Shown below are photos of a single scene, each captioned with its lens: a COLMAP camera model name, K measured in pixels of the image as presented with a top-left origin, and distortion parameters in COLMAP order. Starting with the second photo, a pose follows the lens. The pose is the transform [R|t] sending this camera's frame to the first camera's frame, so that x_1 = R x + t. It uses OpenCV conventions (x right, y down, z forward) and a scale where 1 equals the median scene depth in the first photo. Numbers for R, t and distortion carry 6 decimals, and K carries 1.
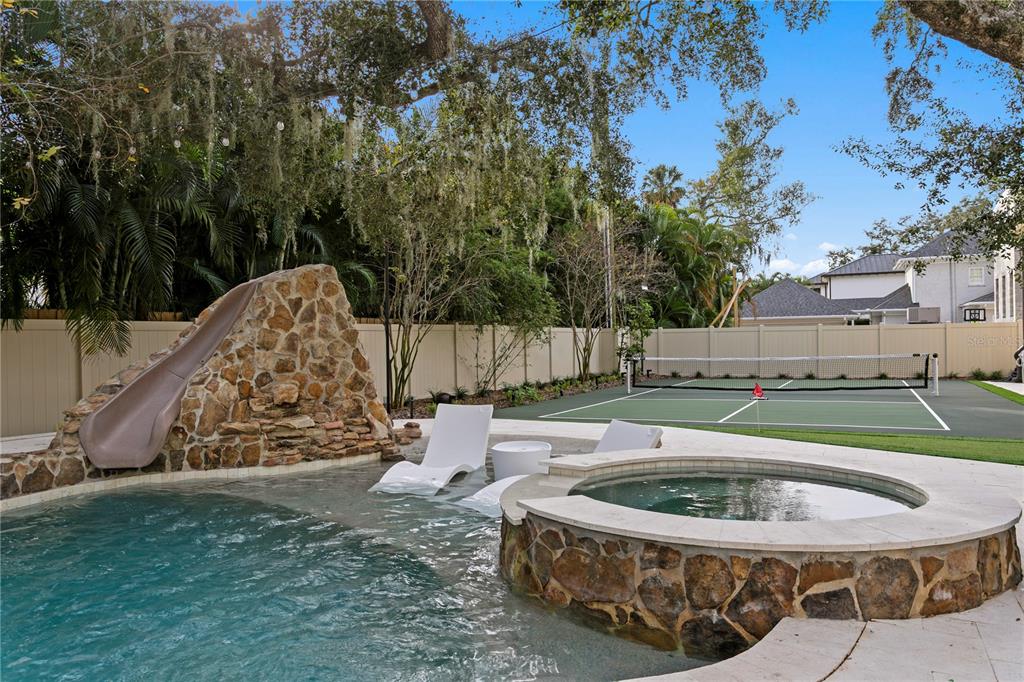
lens RADIAL K [[746.8, 0, 510.3], [0, 746.8, 340.4], [0, 0, 1]] dist [0.011432, 0.003701]
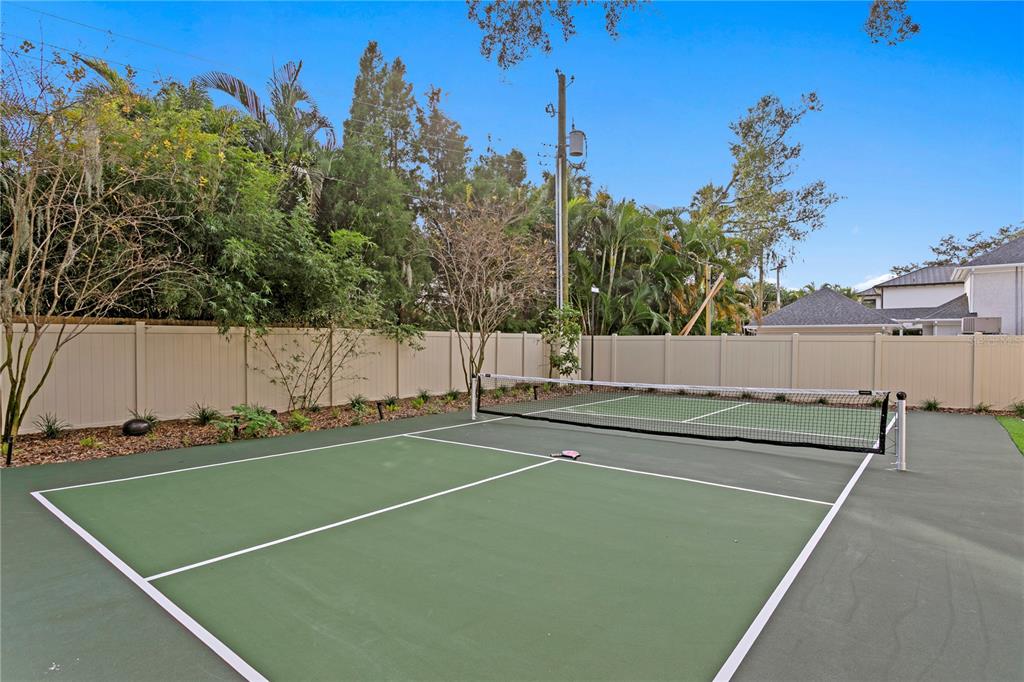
lens RADIAL K [[542.3, 0, 513.9], [0, 542.3, 342.9], [0, 0, 1]] dist [0.004982, 0.000136]
pose [[0.973549, 0.020546, -0.227554, 0.123184], [-0.019444, 0.999786, 0.007085, -0.004674], [0.227650, -0.002473, 0.973740, 0.178897]]
